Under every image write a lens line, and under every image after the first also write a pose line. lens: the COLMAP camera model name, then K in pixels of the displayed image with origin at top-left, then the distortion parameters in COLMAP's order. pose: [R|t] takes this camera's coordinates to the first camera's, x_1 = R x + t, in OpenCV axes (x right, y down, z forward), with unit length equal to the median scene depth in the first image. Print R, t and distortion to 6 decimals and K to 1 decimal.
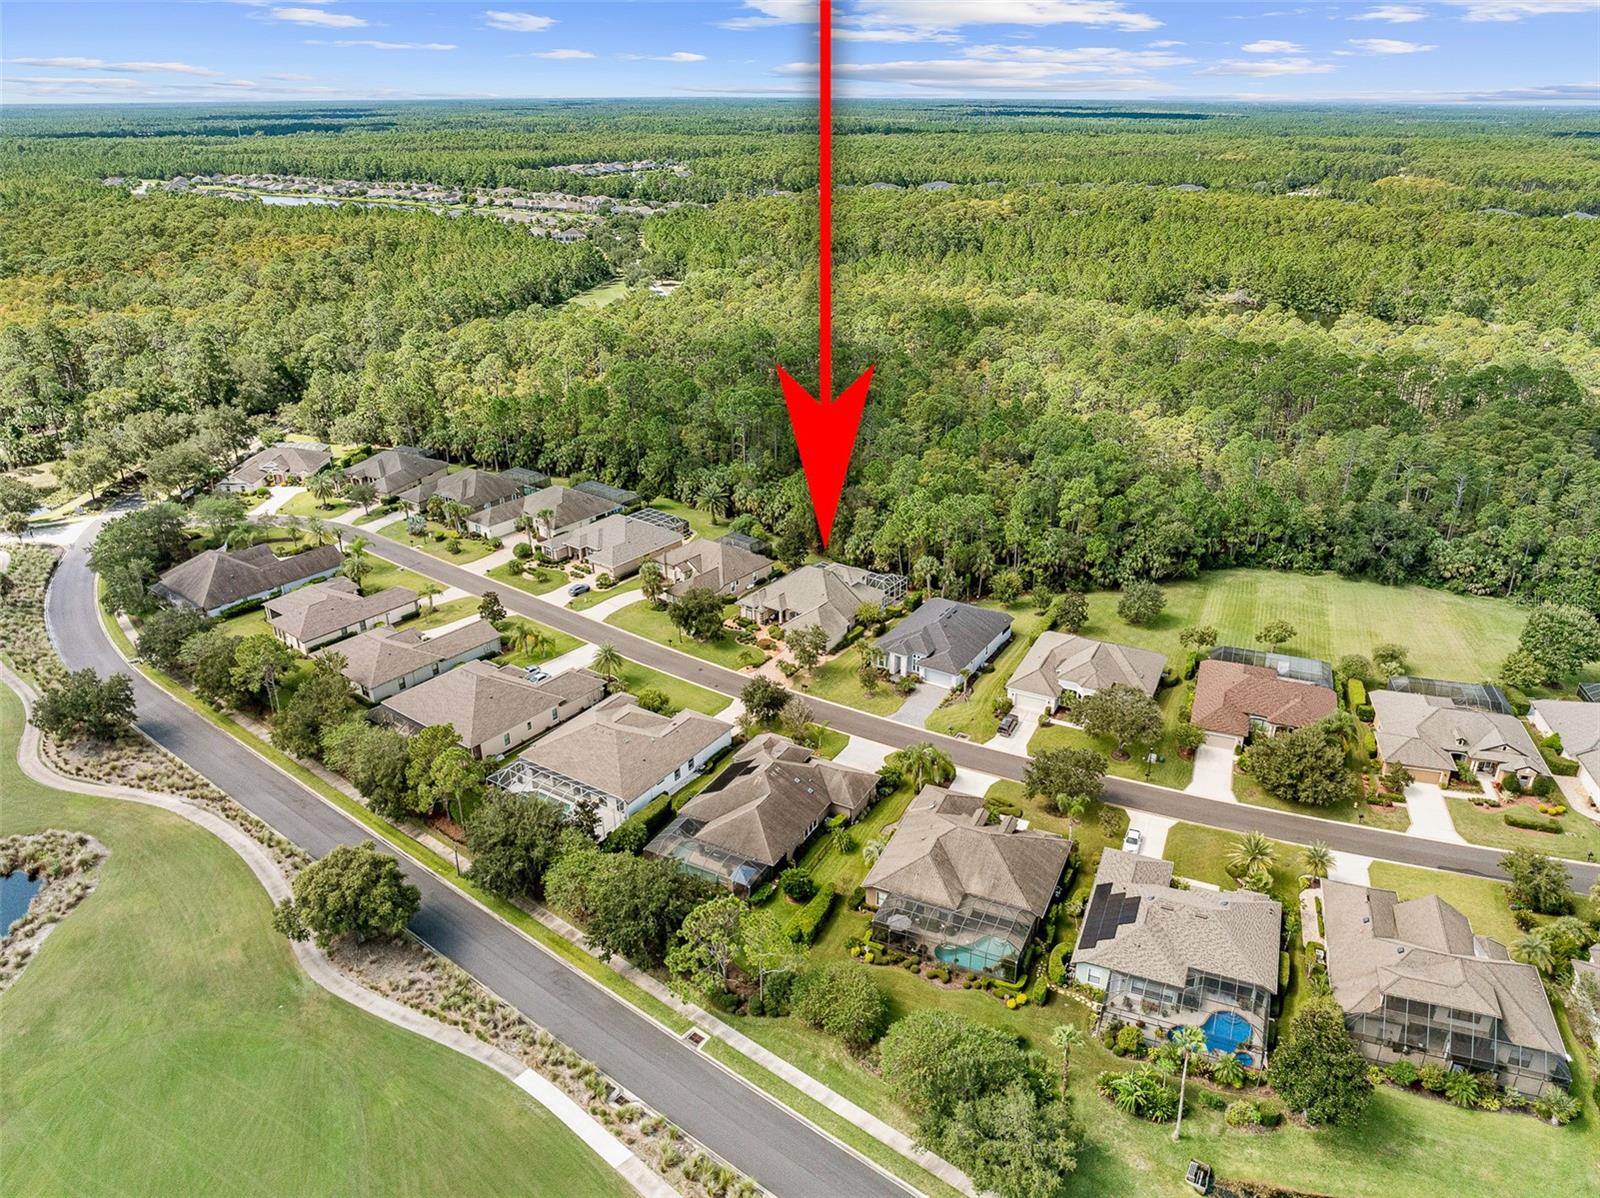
lens RADIAL K [[1104.3, 0, 800.0], [0, 1104.3, 599.0], [0, 0, 1]] dist [0.003878, 0.001795]
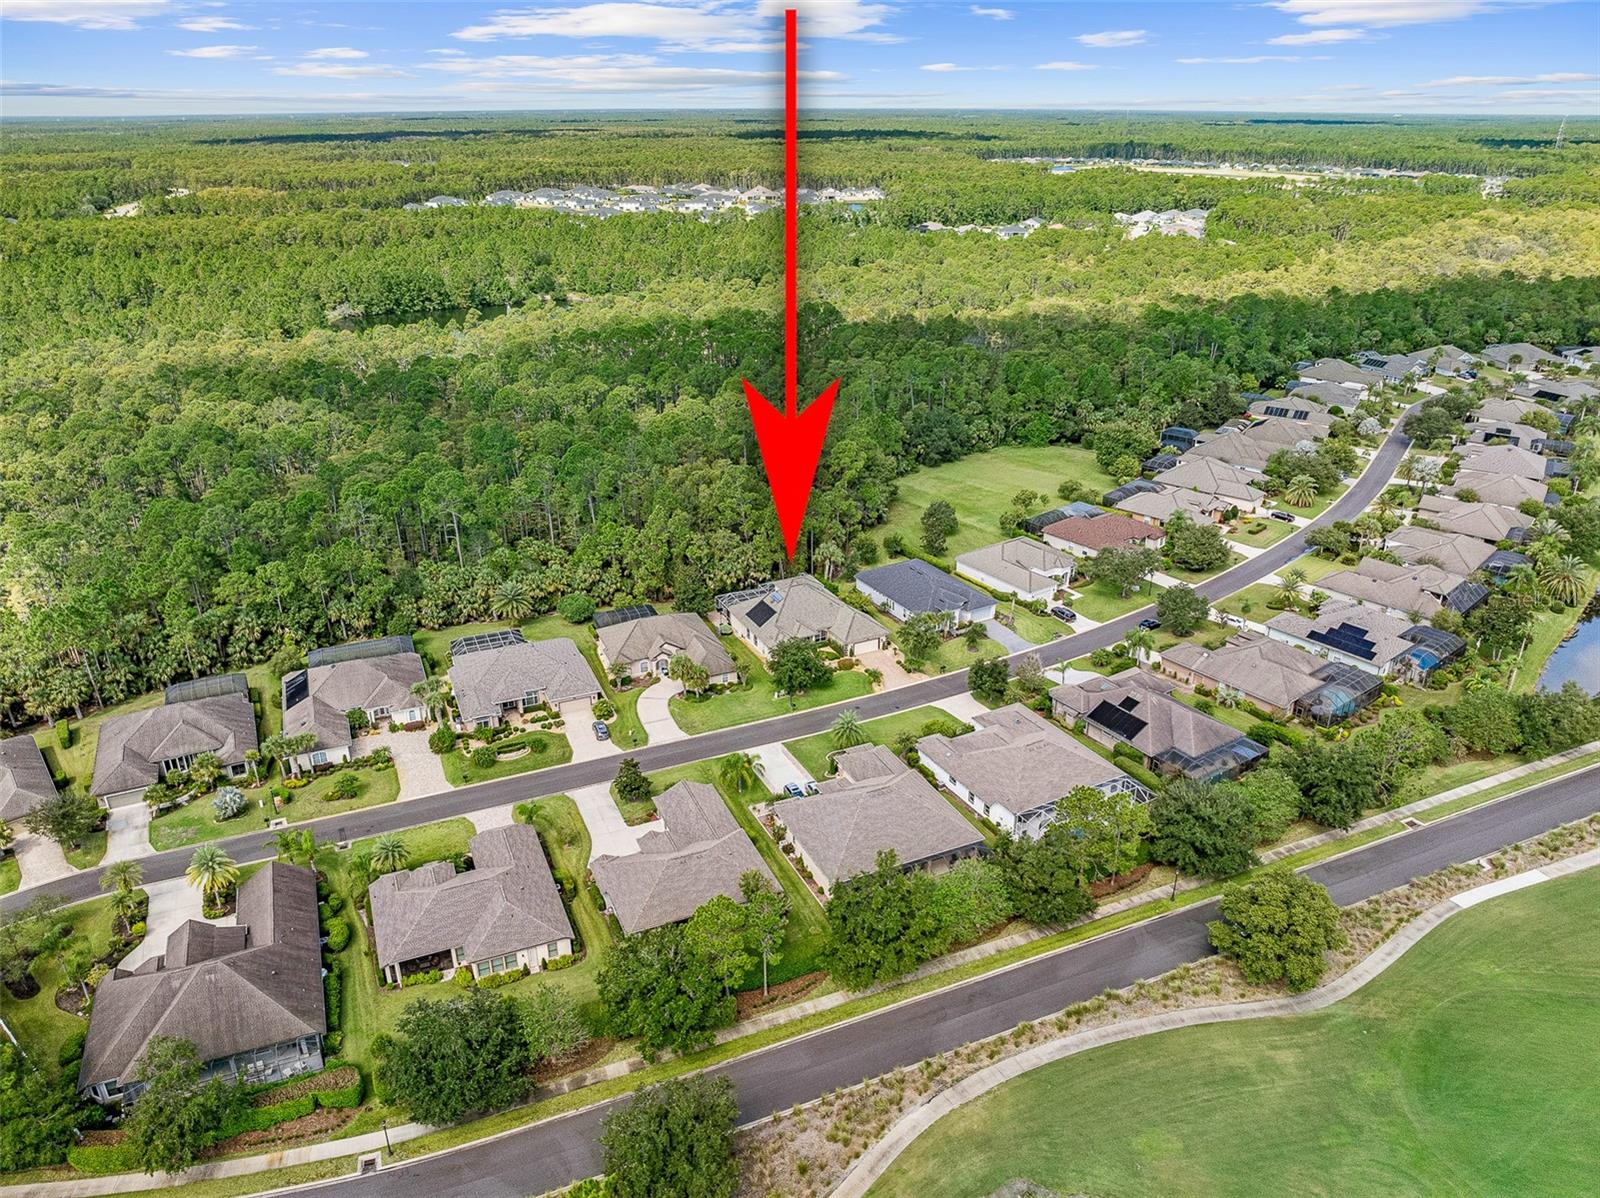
lens RADIAL K [[1126.8, 0, 800.0], [0, 1126.8, 599.0], [0, 0, 1]] dist [-0.045619, 0.009304]
pose [[0.472333, -0.355215, 0.806674, -0.776413], [0.374925, 0.909244, 0.180851, -0.191634], [-0.797704, 0.217021, 0.562645, 0.442126]]
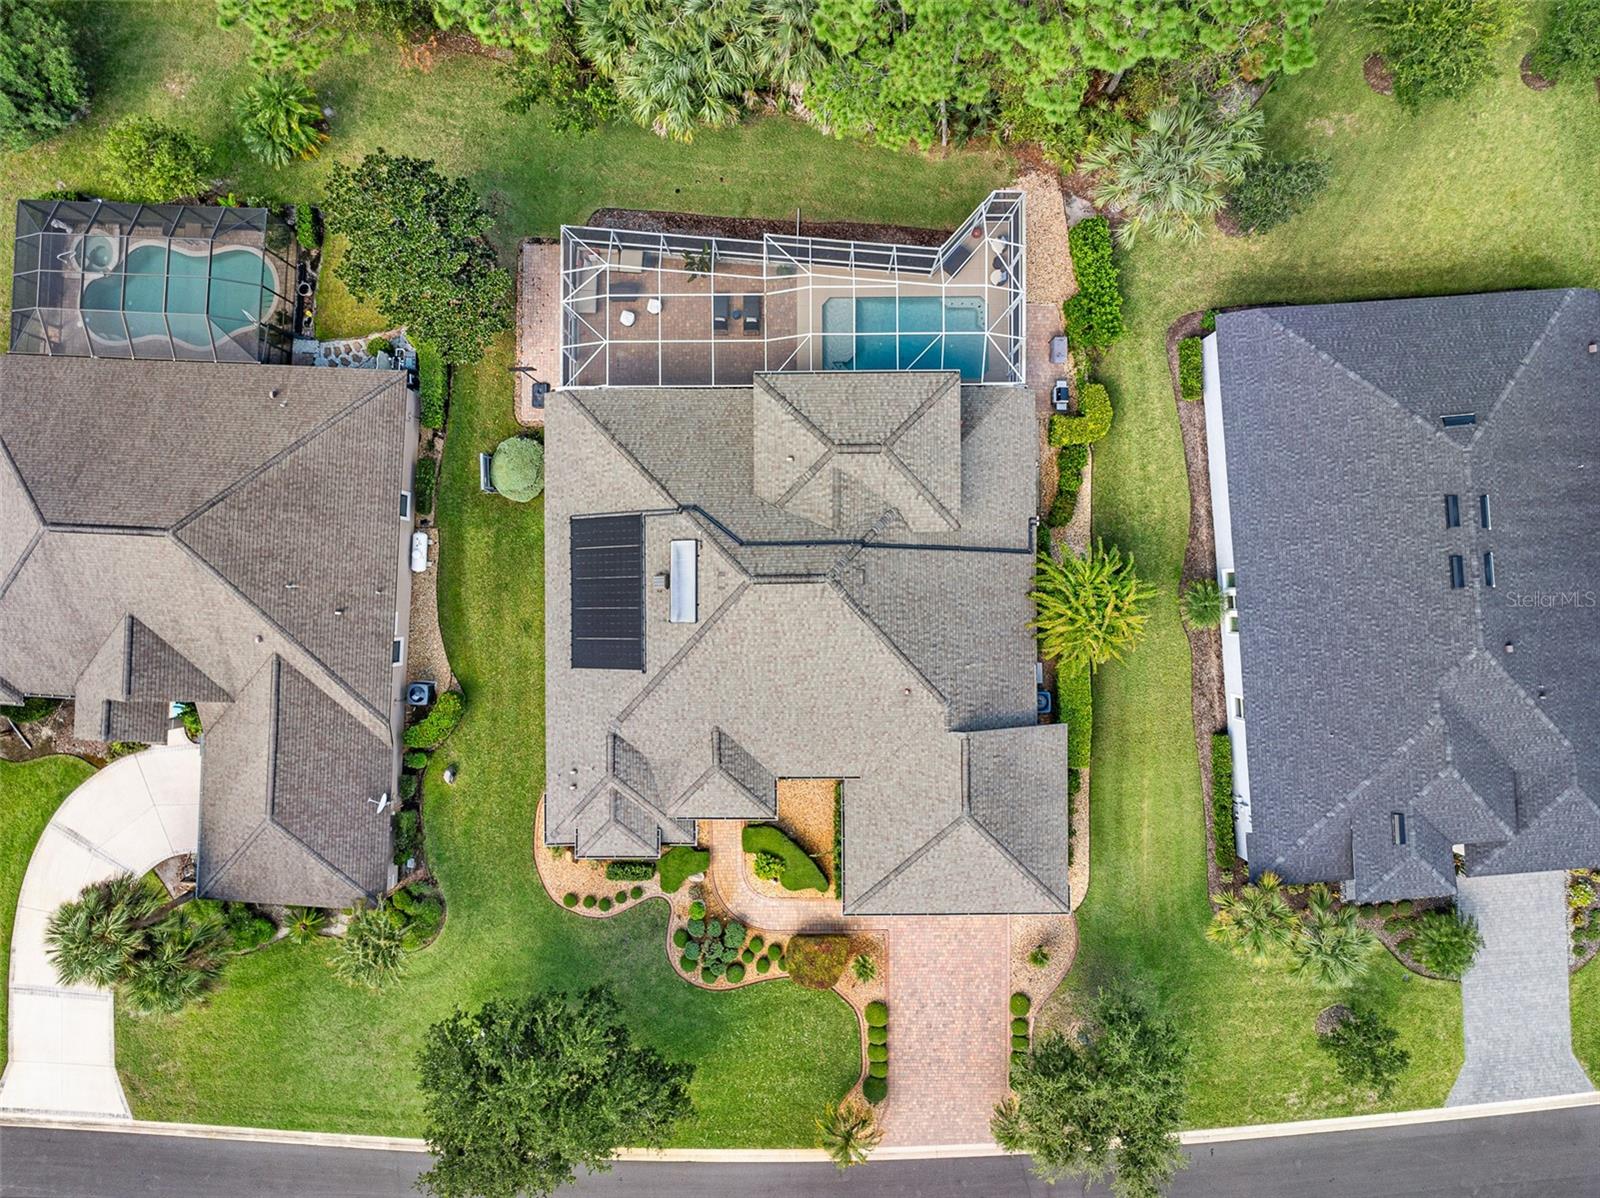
lens RADIAL K [[1126.1, 0, 800.0], [0, 1126.1, 599.0], [0, 0, 1]] dist [-0.044291, 0.016748]
pose [[0.812635, -0.582730, -0.007077, 0.014368], [0.256589, 0.346866, 0.902134, -0.205440], [-0.523246, -0.734922, 0.431397, 0.900557]]
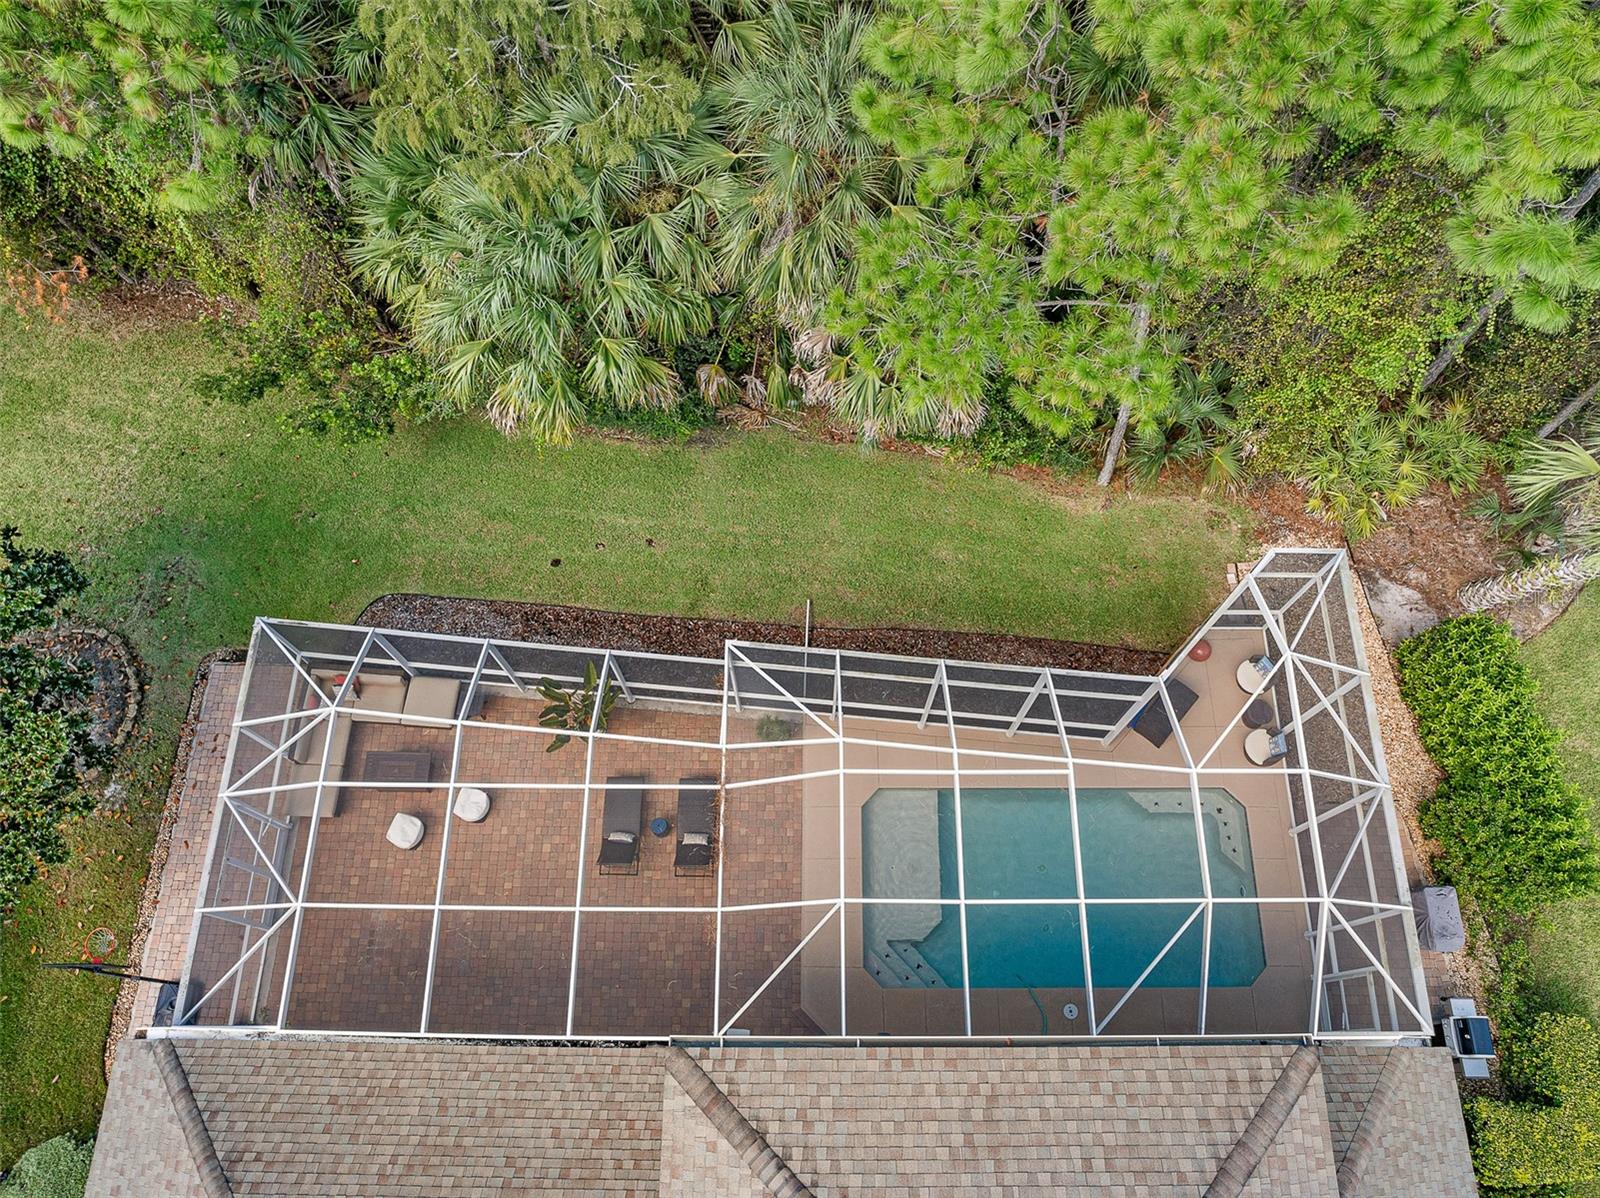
lens RADIAL K [[1126.1, 0, 800.0], [0, 1126.1, 599.0], [0, 0, 1]] dist [-0.044291, 0.016748]
pose [[0.818908, -0.531512, 0.216528, 0.034106], [0.250565, 0.670521, 0.698297, -0.106680], [-0.516340, -0.517587, 0.682273, 0.981265]]
